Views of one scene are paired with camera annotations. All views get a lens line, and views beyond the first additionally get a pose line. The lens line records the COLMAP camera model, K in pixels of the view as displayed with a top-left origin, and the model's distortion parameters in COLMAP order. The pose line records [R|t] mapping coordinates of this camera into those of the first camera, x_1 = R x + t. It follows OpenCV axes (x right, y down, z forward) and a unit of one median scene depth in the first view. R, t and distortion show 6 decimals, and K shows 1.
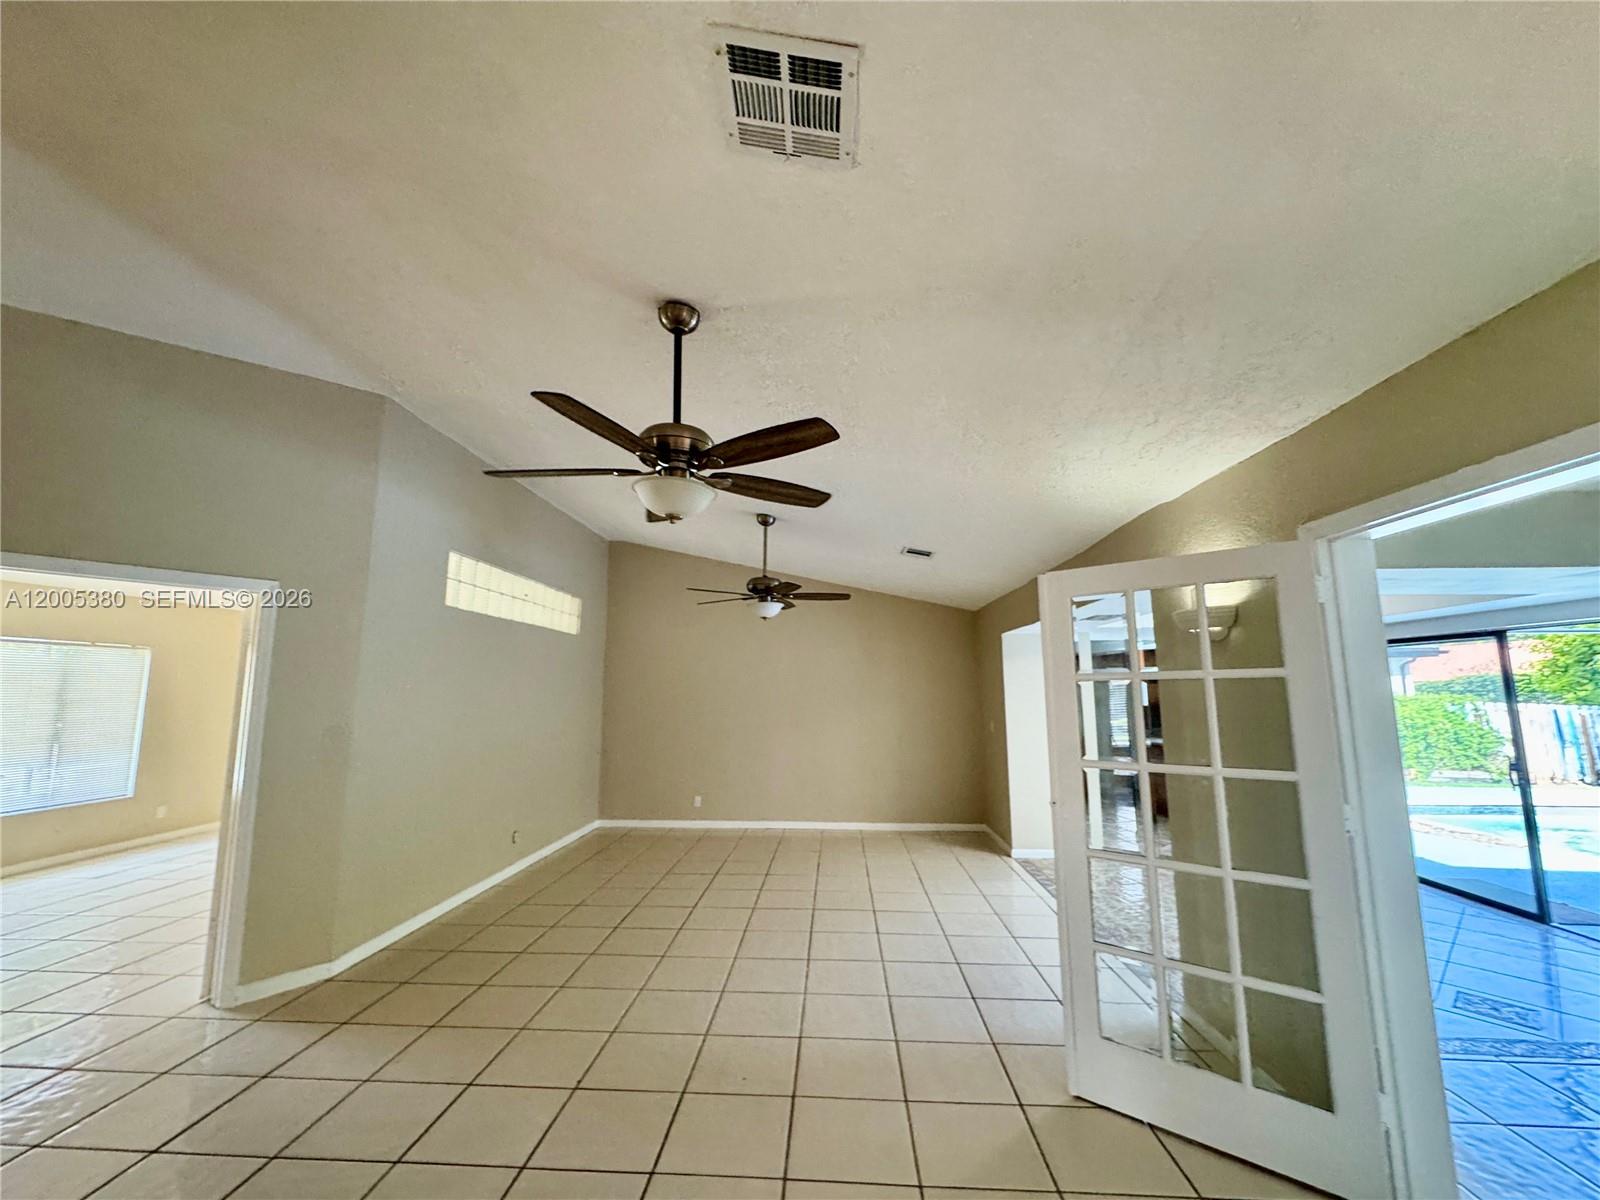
lens RADIAL K [[641.6, 0, 800.0], [0, 641.6, 600.0], [0, 0, 1]] dist [0.002080, 0.000261]
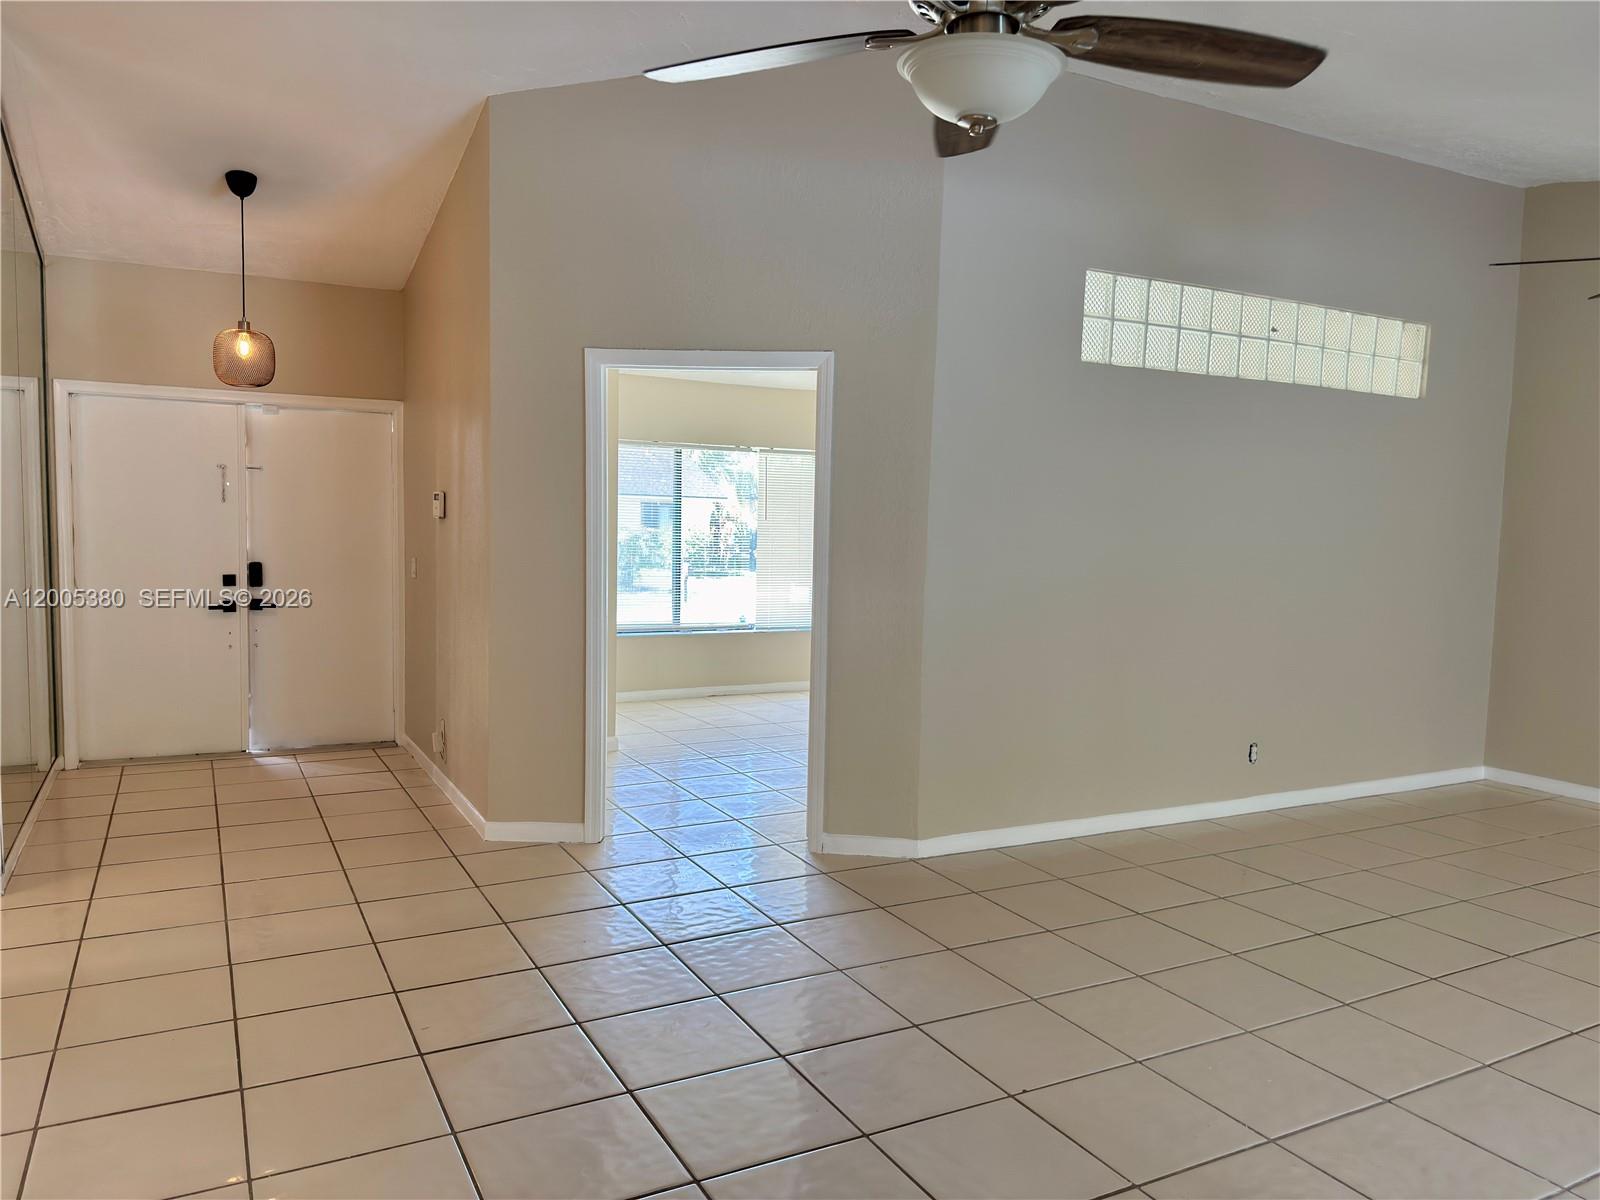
lens RADIAL K [[1127.4, 0, 800.0], [0, 1127.4, 600.0], [0, 0, 1]] dist [0.006135, 0.000676]
pose [[0.516302, 0.078966, -0.852758, 0.340333], [0.095883, 0.984150, 0.149185, 0.061976], [0.851022, -0.158789, 0.500547, 0.246315]]
